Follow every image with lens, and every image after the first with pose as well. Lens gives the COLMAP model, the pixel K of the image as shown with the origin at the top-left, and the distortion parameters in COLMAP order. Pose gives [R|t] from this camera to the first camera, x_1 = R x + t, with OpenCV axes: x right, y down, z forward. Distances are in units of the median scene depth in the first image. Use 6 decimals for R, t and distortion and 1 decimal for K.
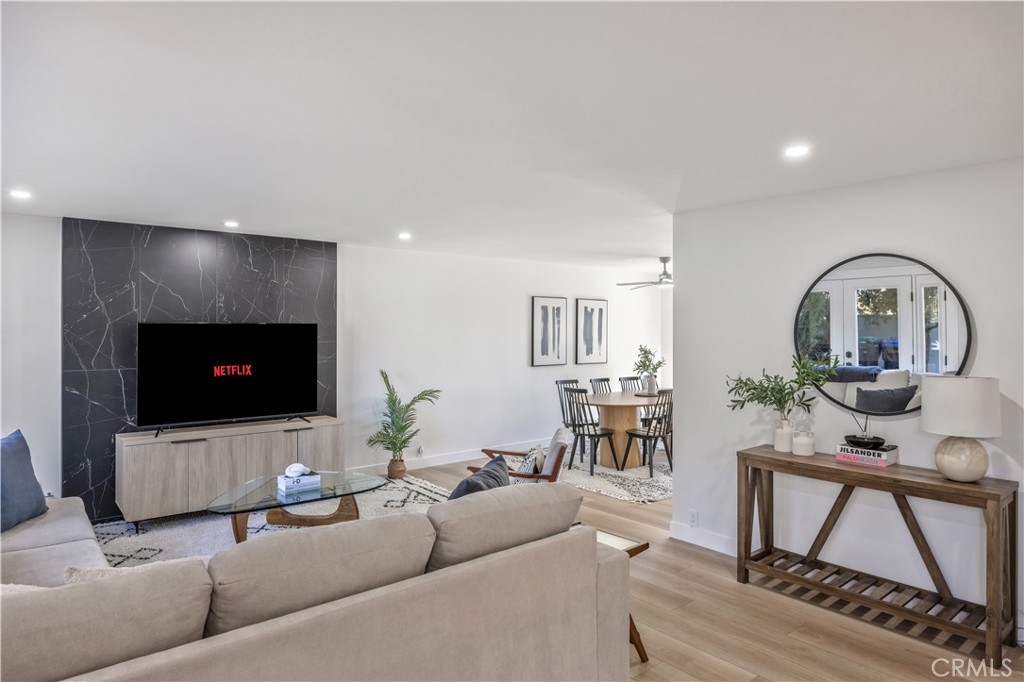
lens RADIAL K [[617.6, 0, 512.0], [0, 617.6, 341.0], [0, 0, 1]] dist [0.000694, 0.000090]
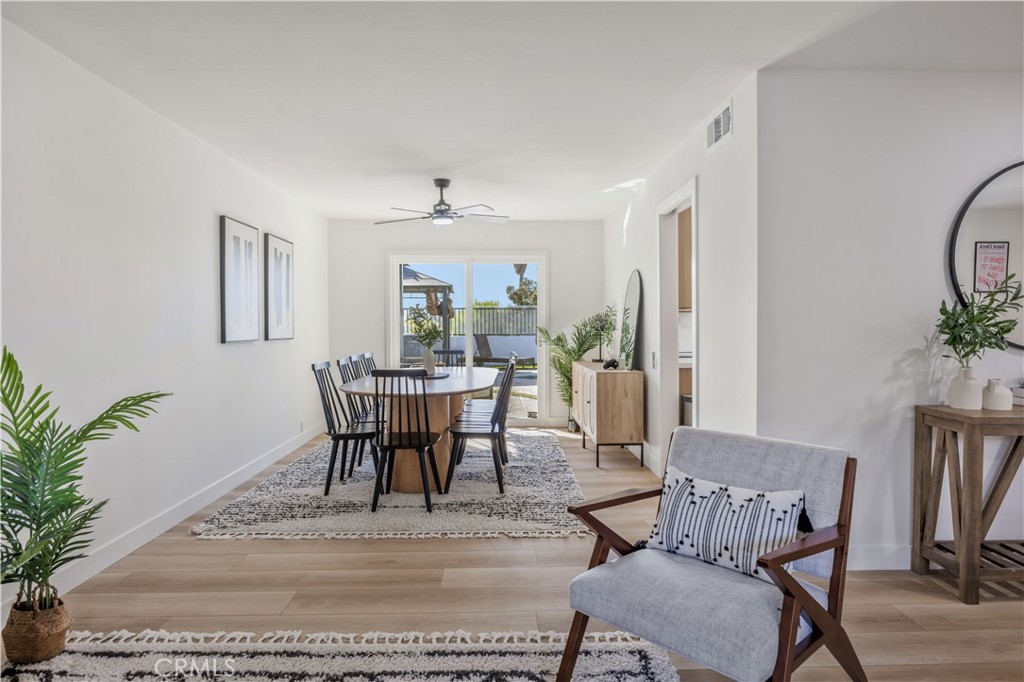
lens RADIAL K [[616.4, 0, 512.0], [0, 616.4, 341.0], [0, 0, 1]] dist [0.017362, -0.000370]
pose [[0.629022, -0.025838, 0.776958, -0.281386], [0.019047, 0.999660, 0.017824, 0.040867], [-0.777154, 0.003587, 0.629301, 0.546674]]
